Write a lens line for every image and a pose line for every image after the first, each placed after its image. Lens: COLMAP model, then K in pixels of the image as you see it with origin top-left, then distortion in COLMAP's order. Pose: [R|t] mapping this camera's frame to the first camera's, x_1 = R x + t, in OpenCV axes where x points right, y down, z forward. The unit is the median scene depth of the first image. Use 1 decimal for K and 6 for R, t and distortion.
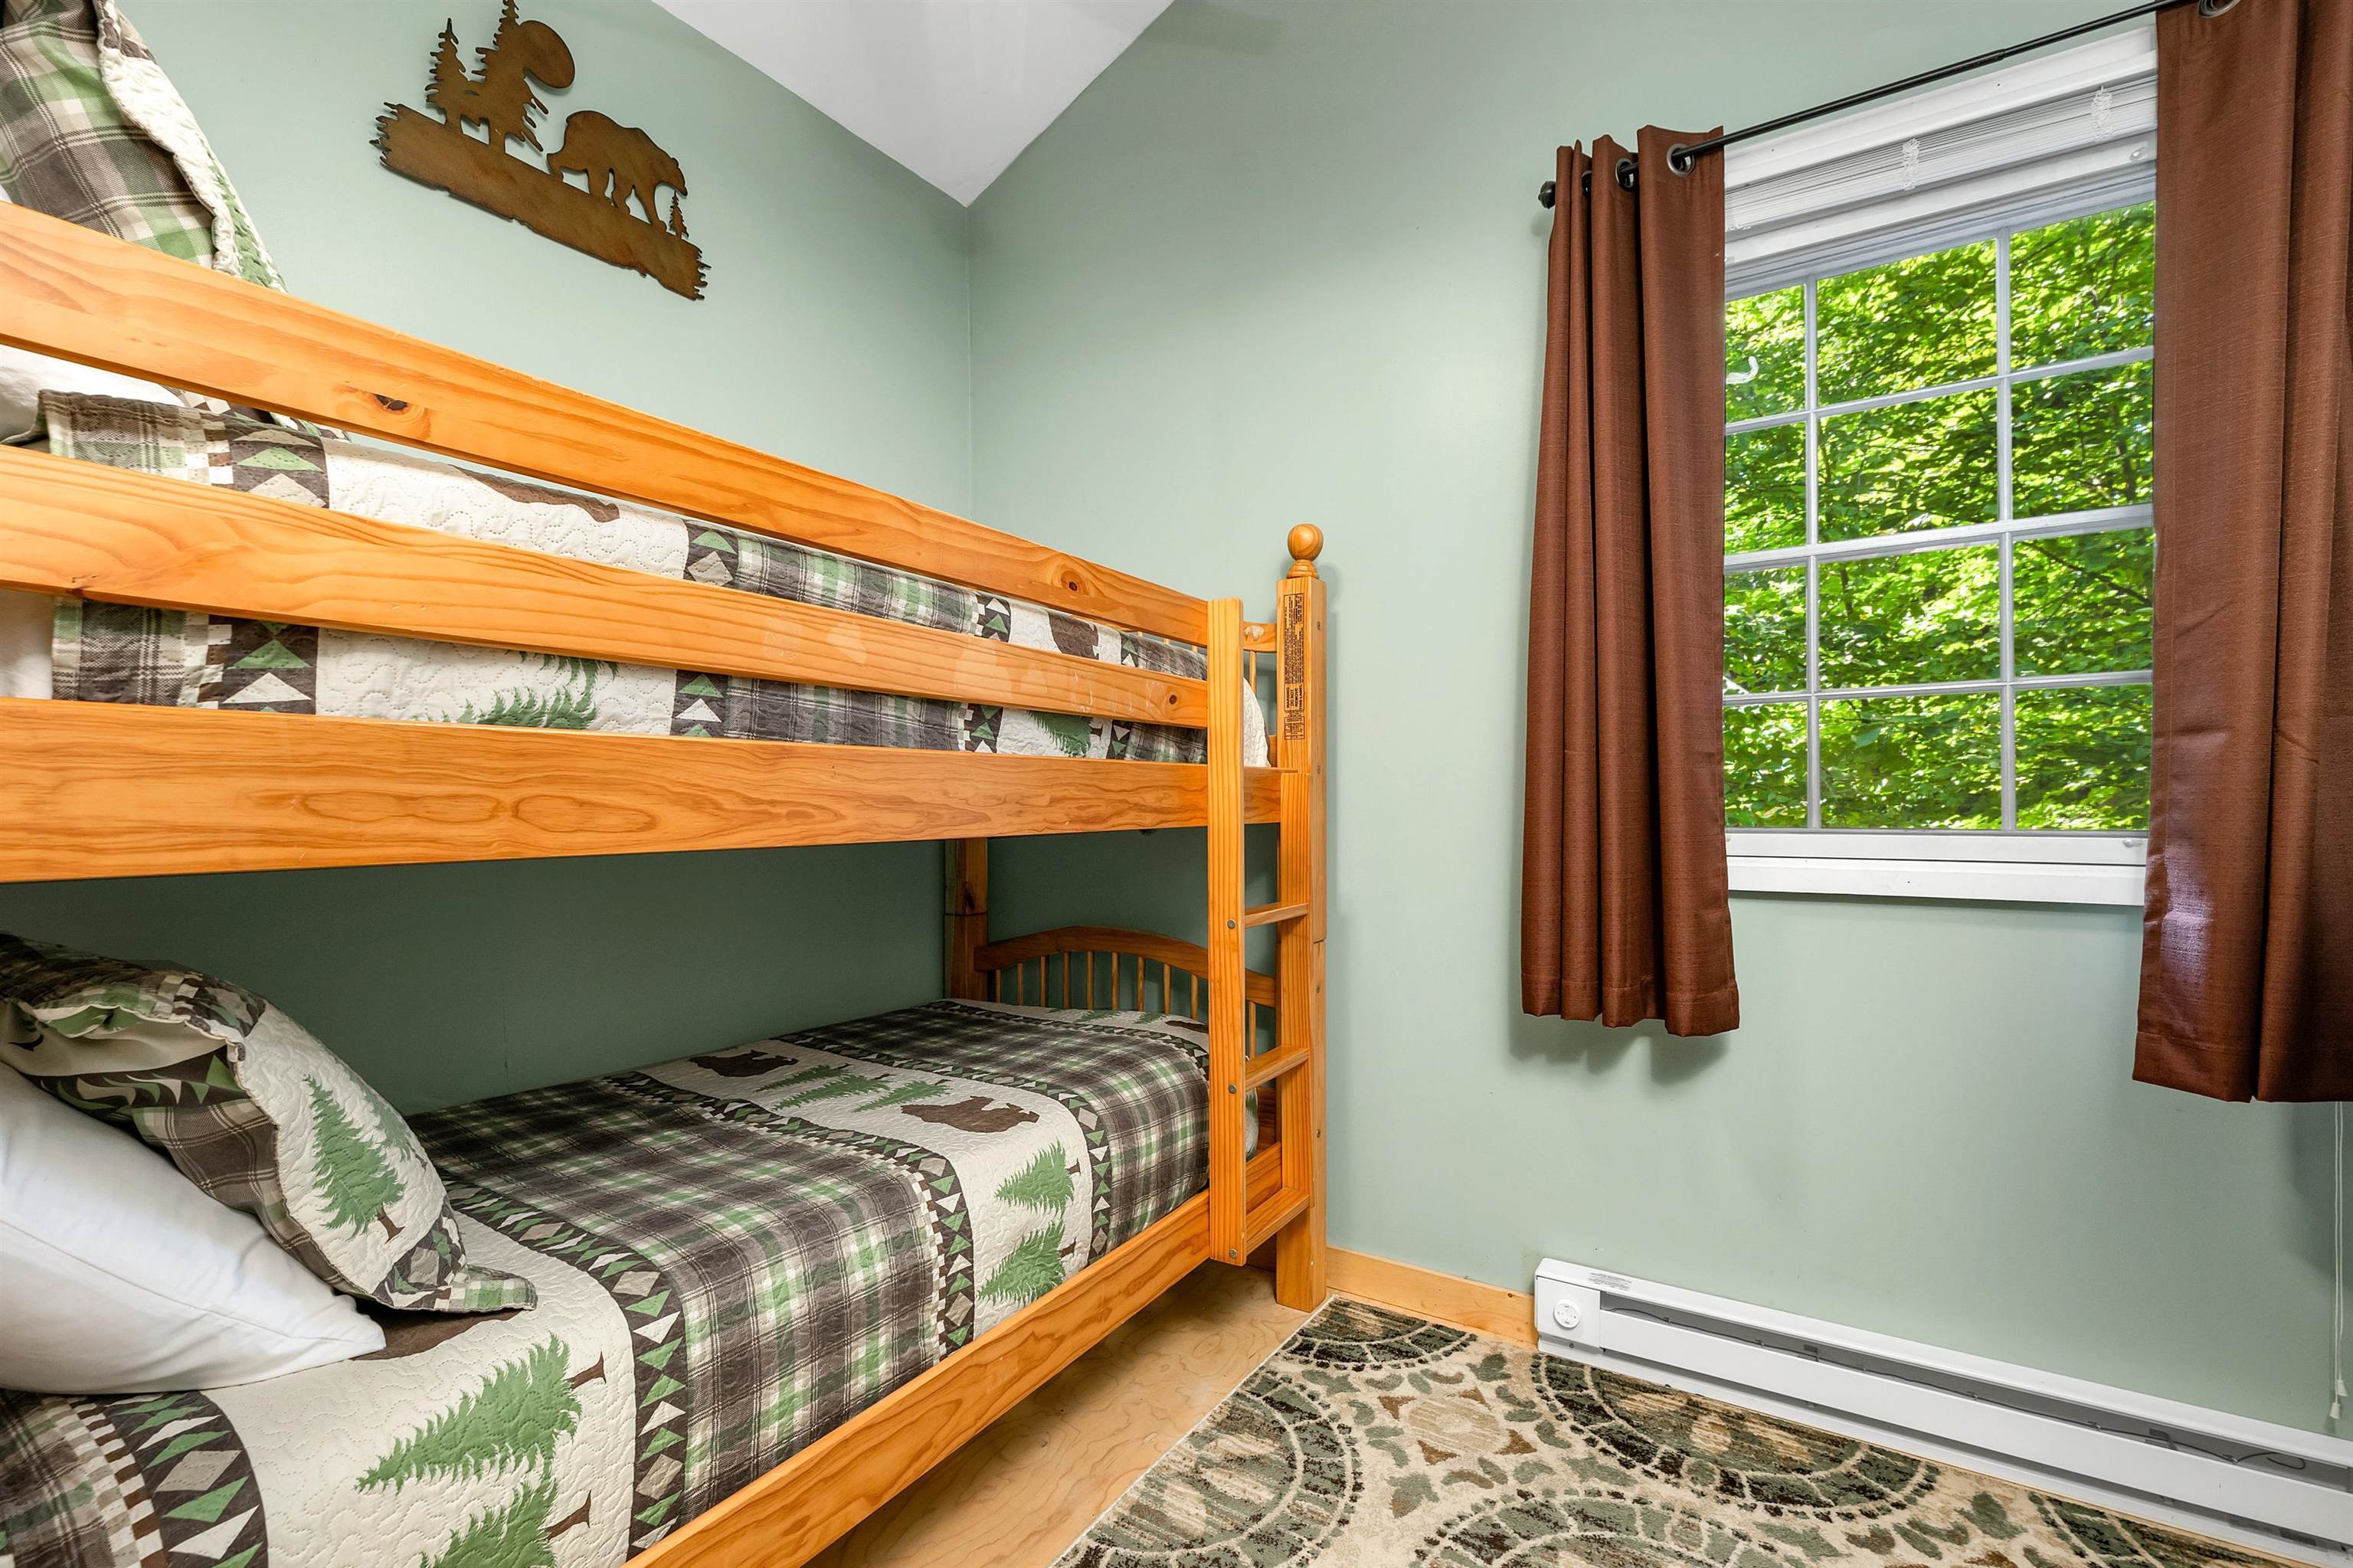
lens RADIAL K [[990.0, 0, 1177.1], [0, 990.0, 820.4], [0, 0, 1]] dist [0.002074, 0.000155]
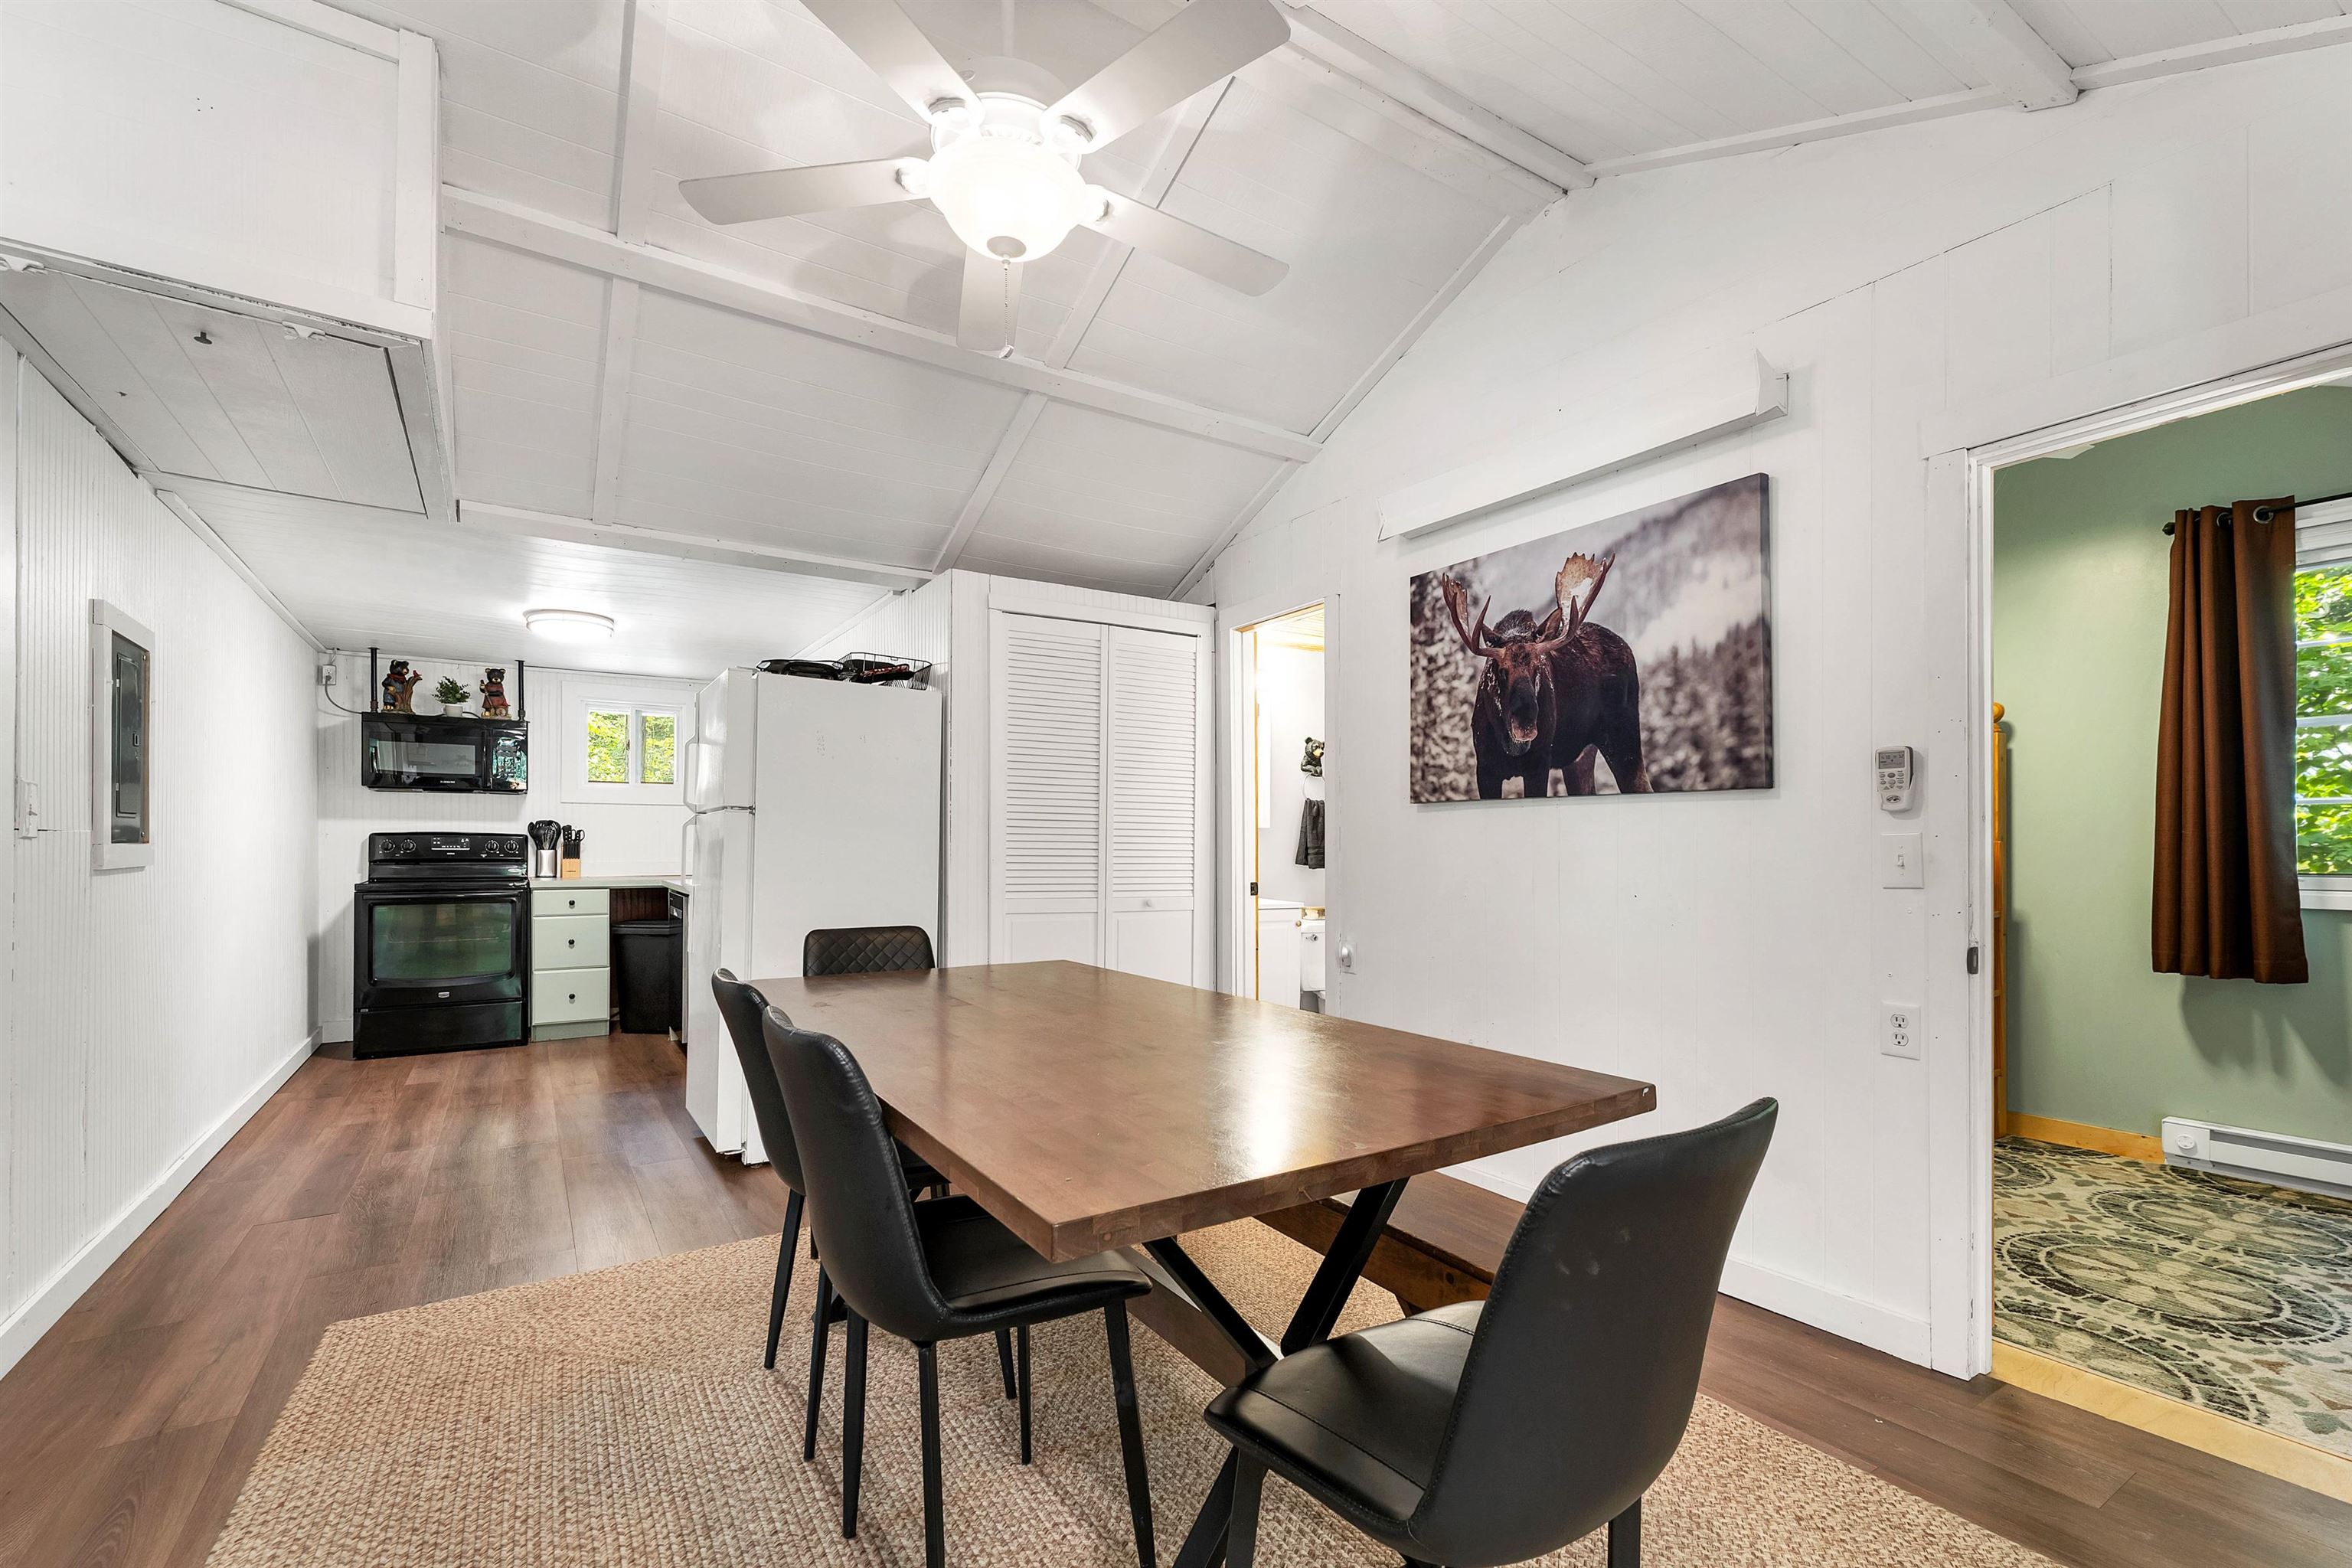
lens RADIAL K [[986.1, 0, 1176.0], [0, 986.1, 839.8], [0, 0, 1]] dist [-0.000160, 0.000009]
pose [[0.905268, -0.000102, -0.424841, -0.558361], [-0.003566, 0.999963, -0.007840, -0.034489], [0.424826, 0.008613, 0.905234, -1.548889]]
